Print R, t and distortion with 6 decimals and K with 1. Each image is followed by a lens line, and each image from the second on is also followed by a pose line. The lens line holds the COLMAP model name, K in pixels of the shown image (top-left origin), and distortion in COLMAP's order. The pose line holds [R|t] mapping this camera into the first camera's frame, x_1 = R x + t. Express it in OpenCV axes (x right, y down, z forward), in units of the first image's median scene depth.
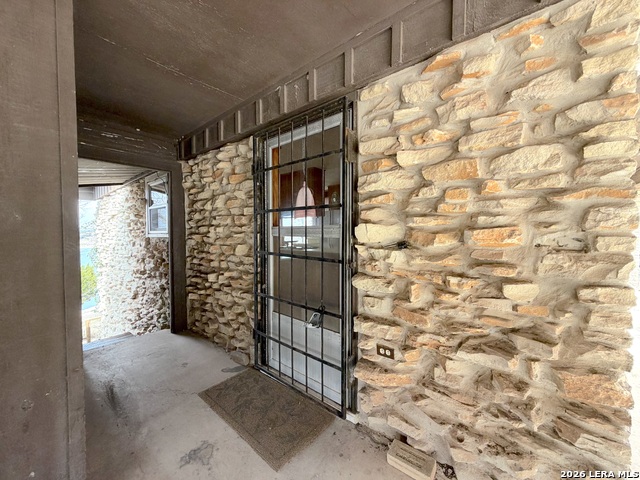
lens RADIAL K [[278.2, 0, 318.4], [0, 278.2, 242.9], [0, 0, 1]] dist [0.002725, 0.000405]
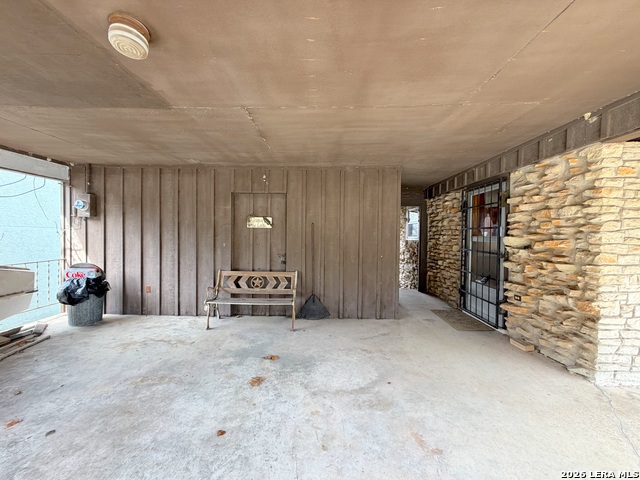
lens RADIAL K [[278.2, 0, 318.6], [0, 278.2, 240.3], [0, 0, 1]] dist [0.002725, 0.000405]
pose [[0.681446, 0.022498, -0.731522, 0.669181], [-0.037471, 0.999289, -0.004173, 0.021558], [0.730908, 0.030255, 0.681805, -1.378446]]
